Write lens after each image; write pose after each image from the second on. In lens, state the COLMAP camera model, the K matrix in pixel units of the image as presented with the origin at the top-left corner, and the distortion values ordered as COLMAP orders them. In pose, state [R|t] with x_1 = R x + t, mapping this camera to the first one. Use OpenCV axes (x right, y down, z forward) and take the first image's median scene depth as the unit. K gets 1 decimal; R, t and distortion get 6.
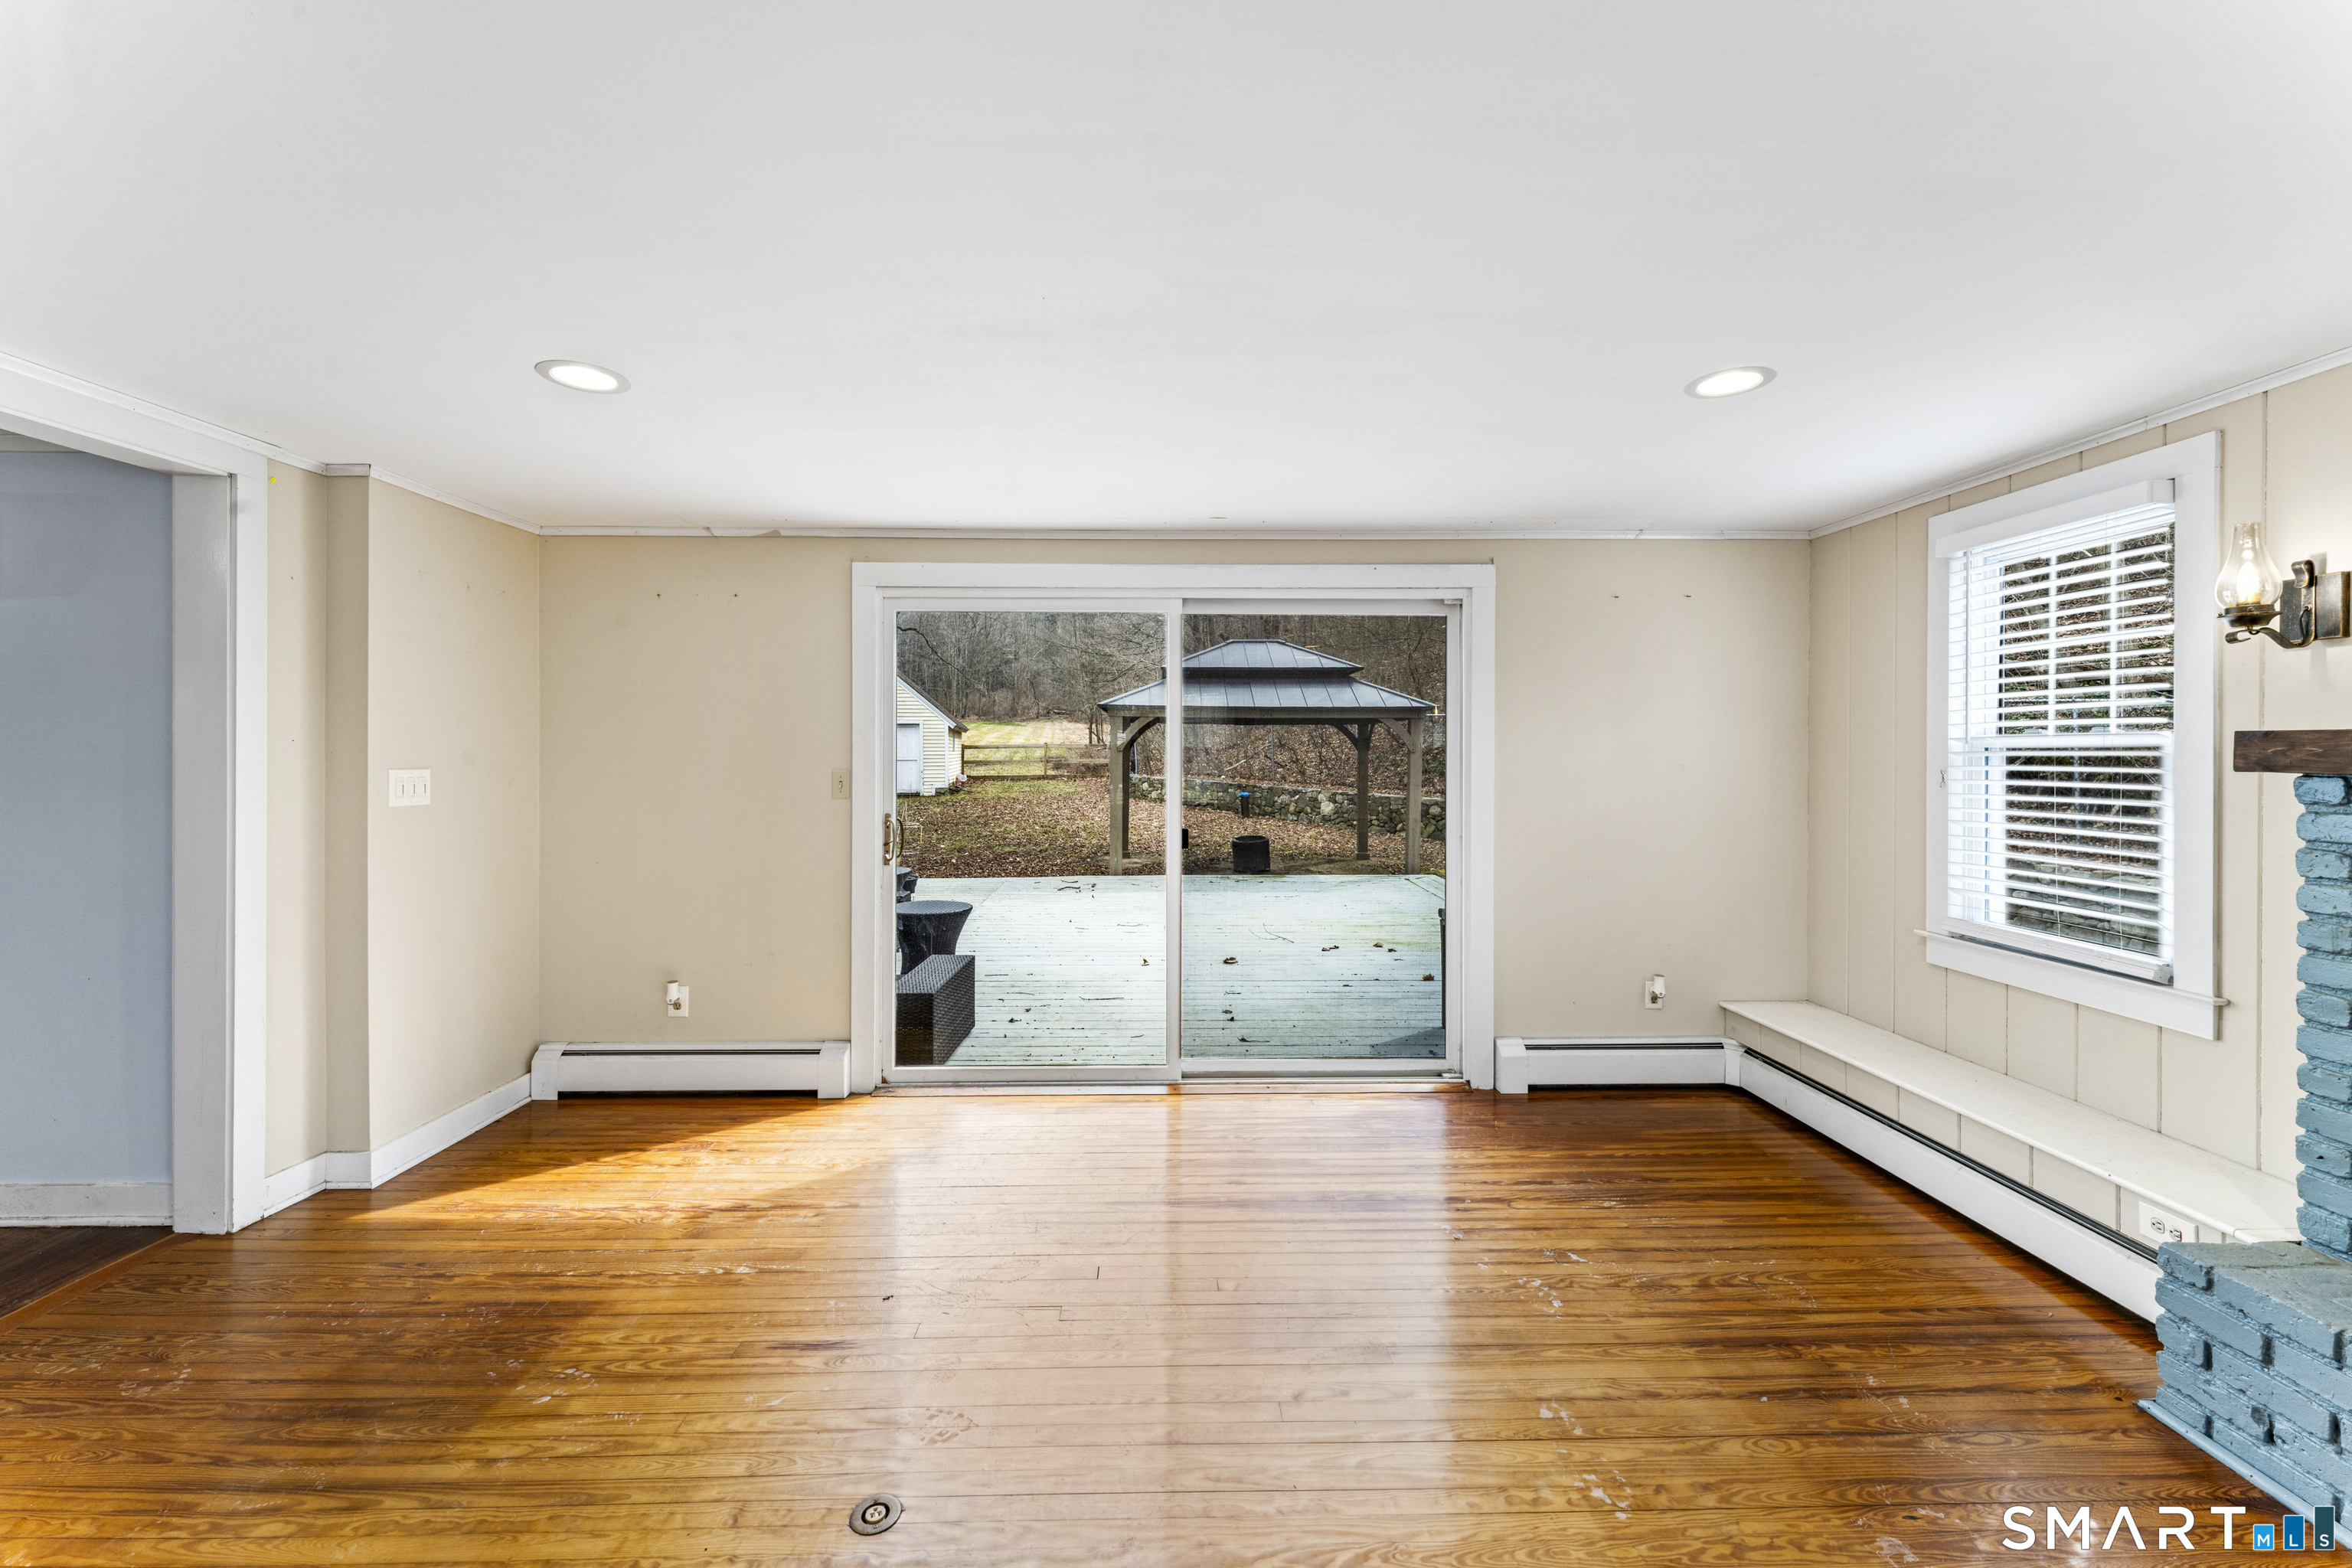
lens RADIAL K [[949.1, 0, 1167.6], [0, 949.1, 759.5], [0, 0, 1]] dist [-0.000791, 0.000780]
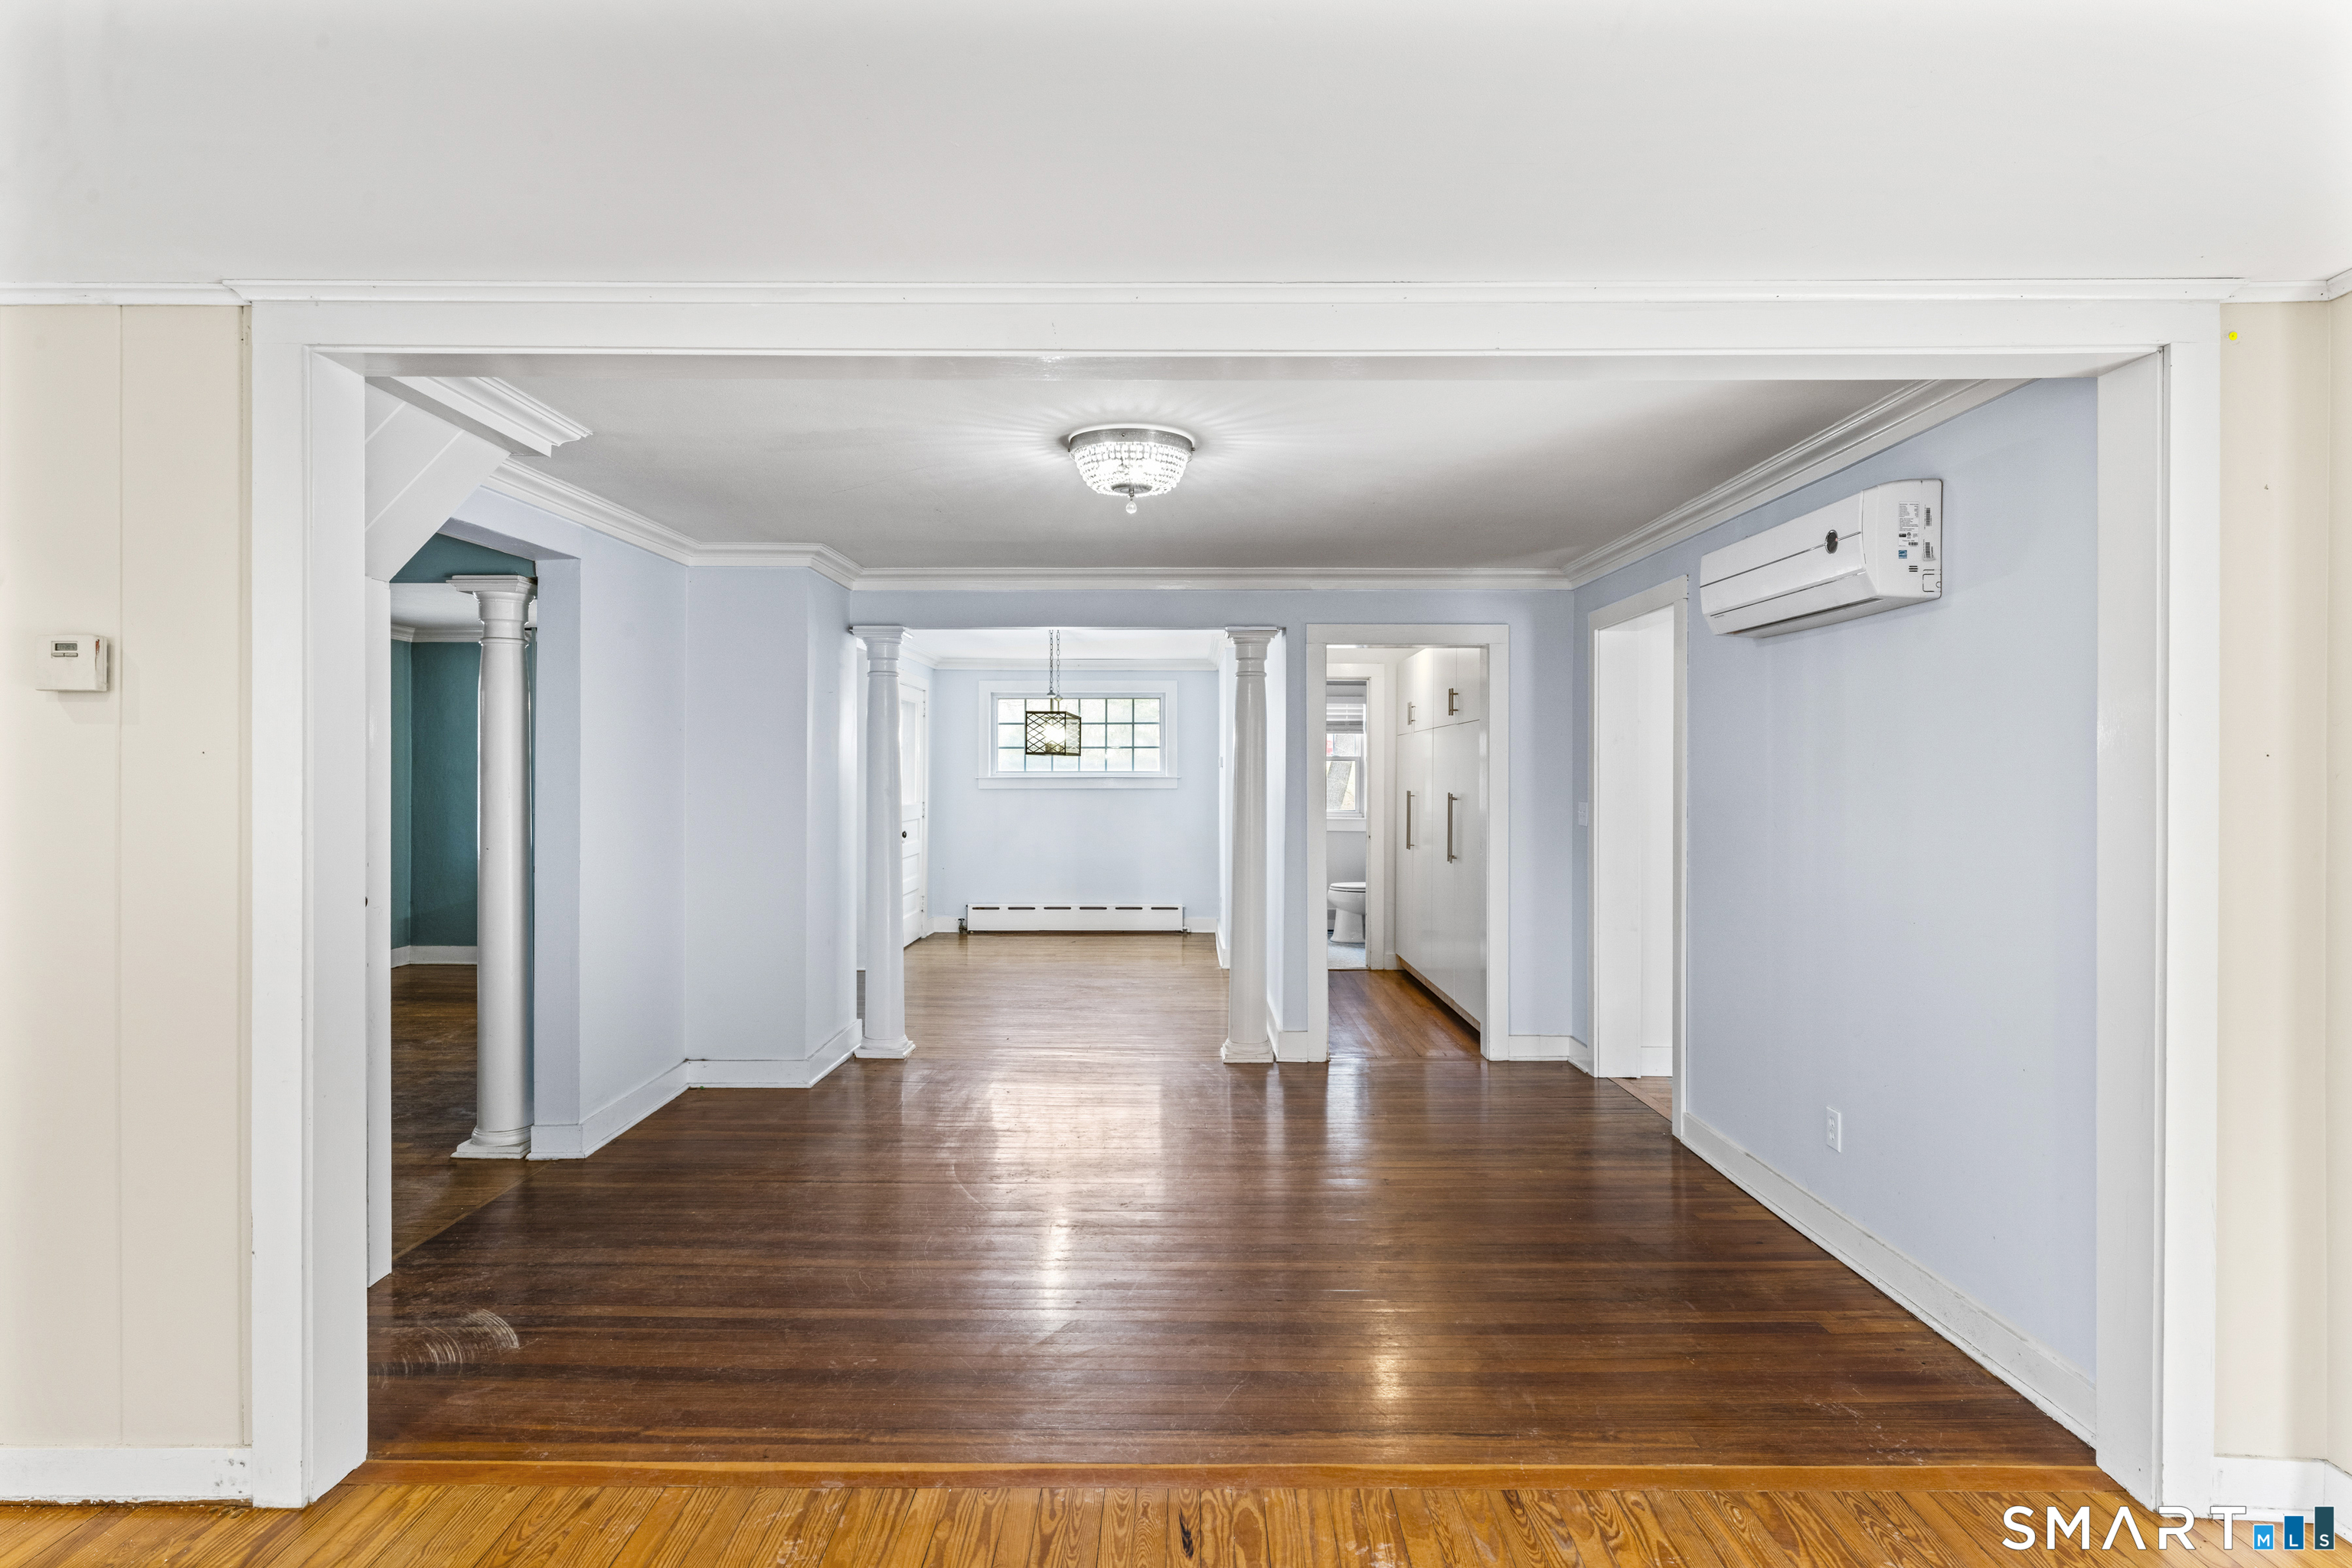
lens RADIAL K [[1209.2, 0, 1170.1], [0, 1209.2, 773.2], [0, 0, 1]] dist [-0.004847, -0.001905]
pose [[-0.022100, -0.003535, -0.999750, -0.160864], [-0.006669, 0.999972, -0.003388, -0.001585], [0.999734, 0.006592, -0.022123, 0.365335]]
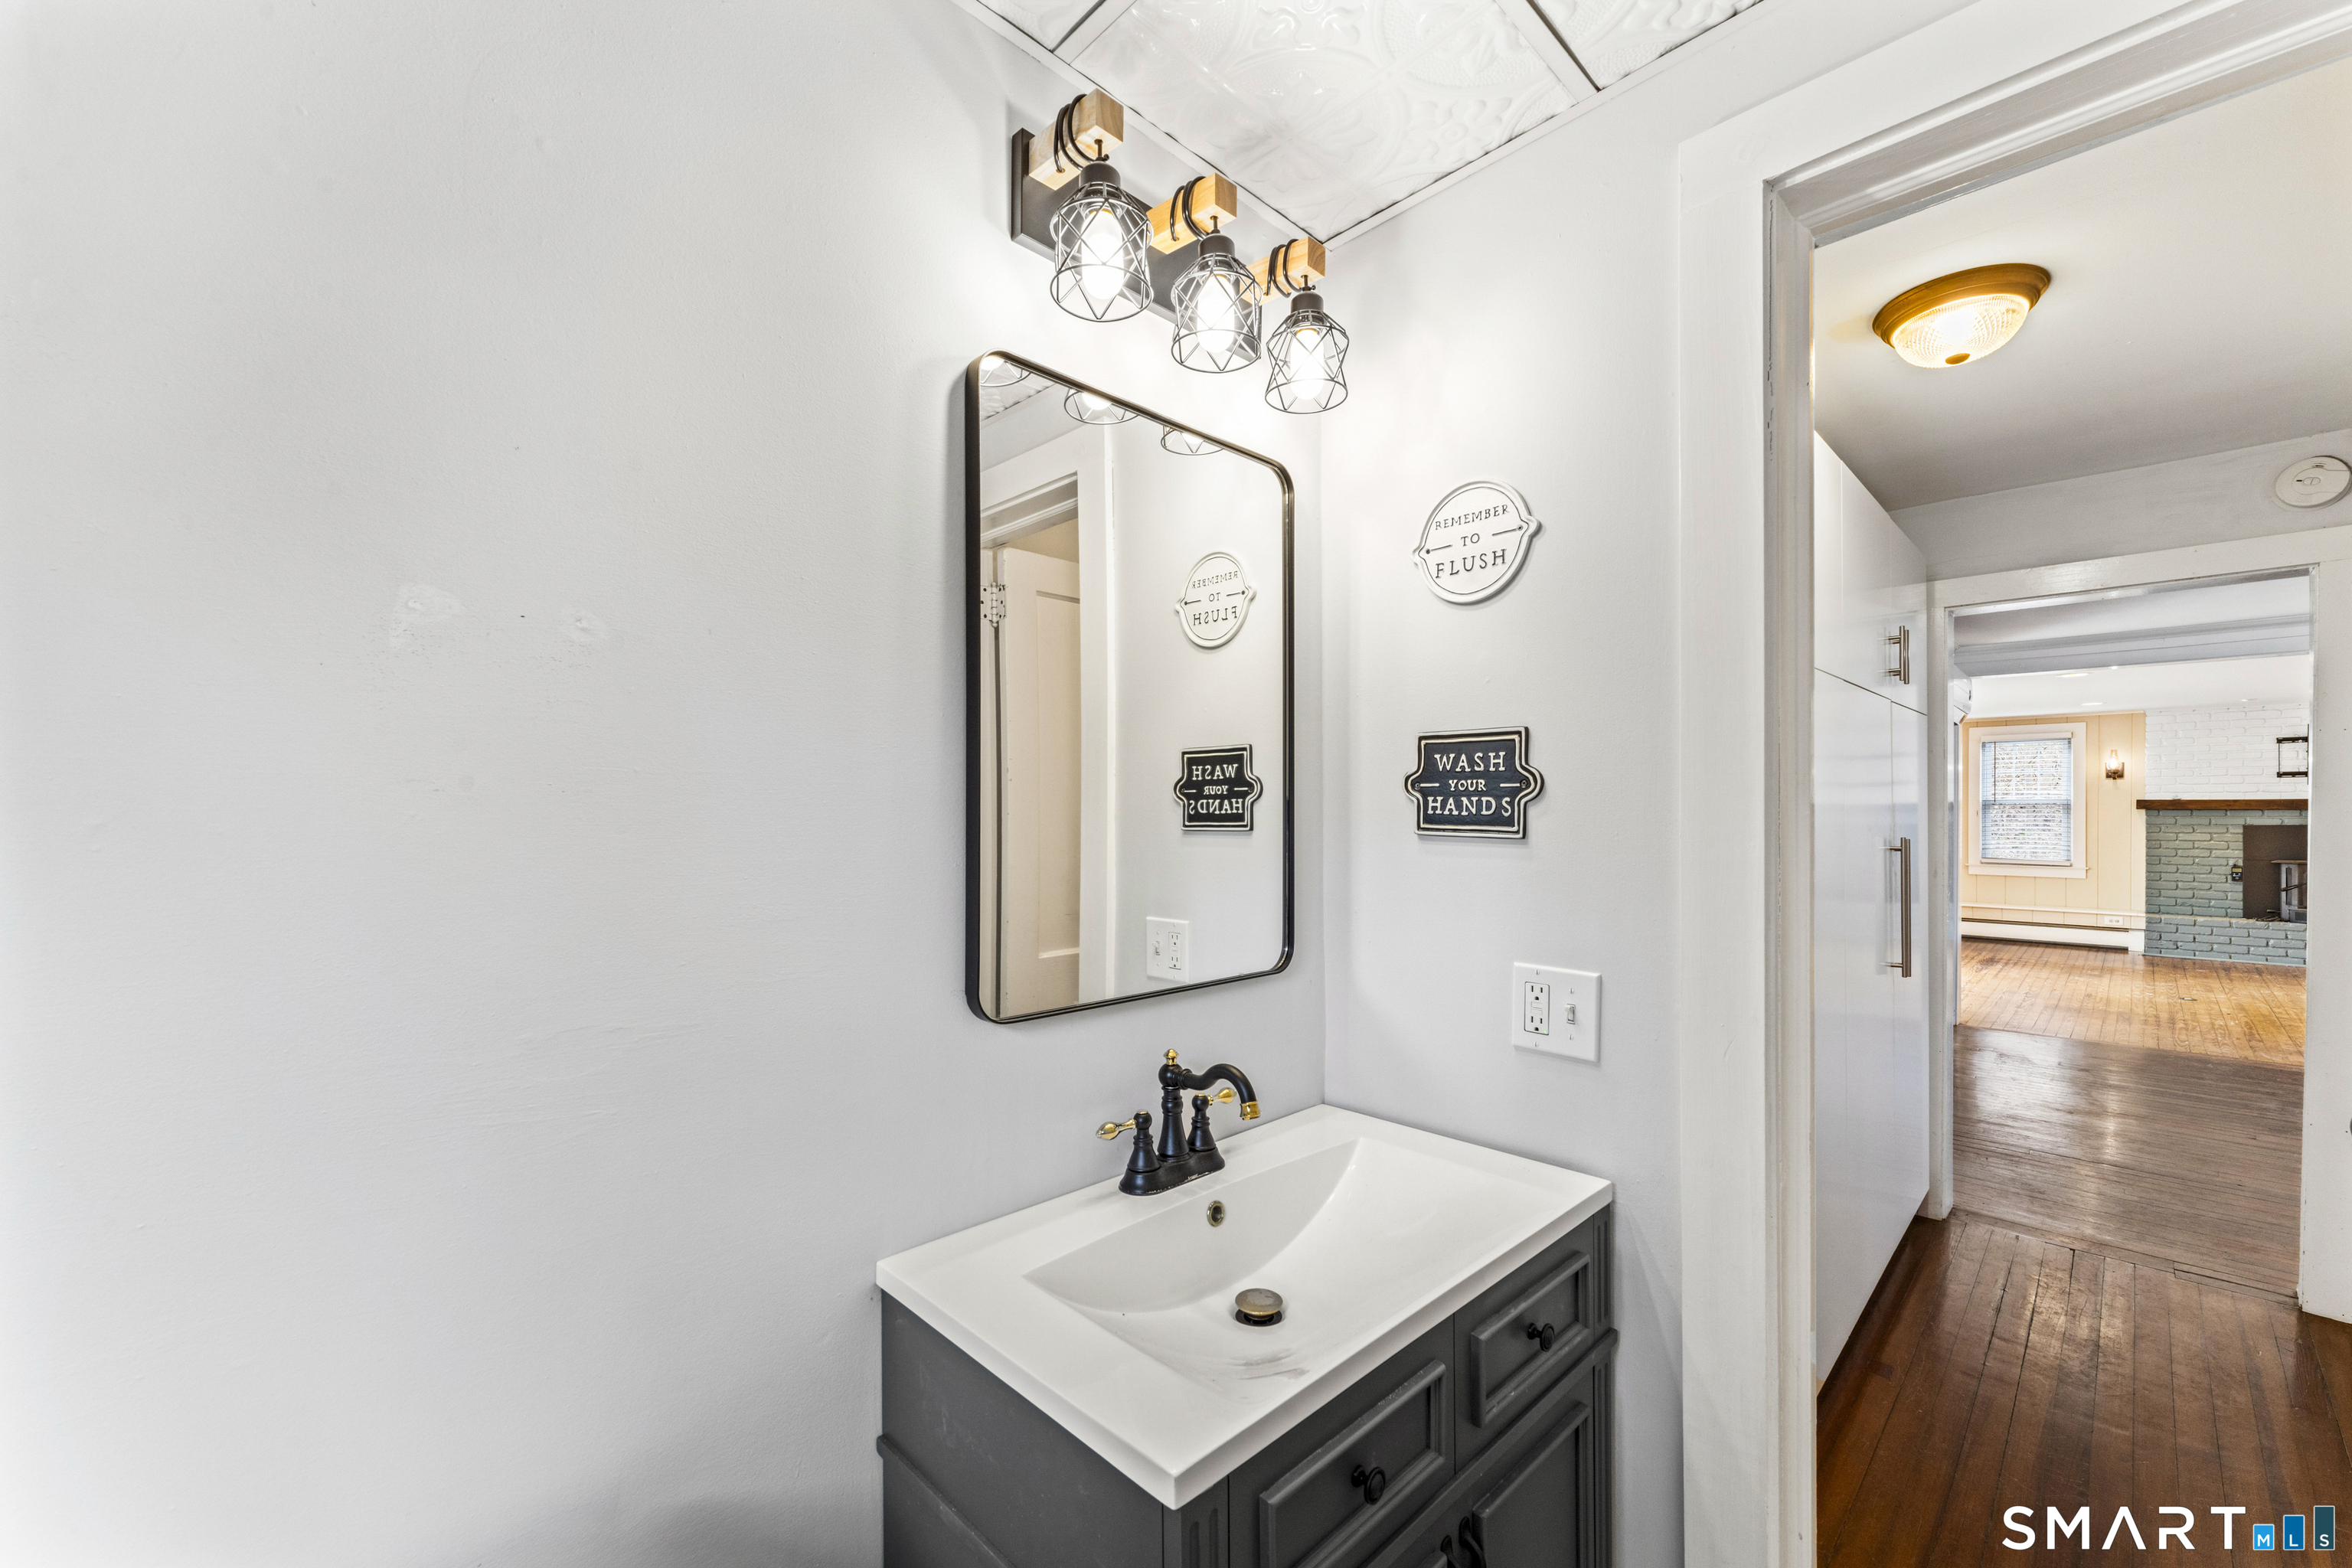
lens RADIAL K [[949.1, 0, 1172.3], [0, 949.1, 813.1], [0, 0, 1]] dist [-0.000791, 0.000780]
pose [[0.727294, -0.014079, 0.686182, -4.096425], [0.013212, 0.999892, 0.006512, -0.046054], [-0.686199, 0.004329, 0.727401, 0.698541]]
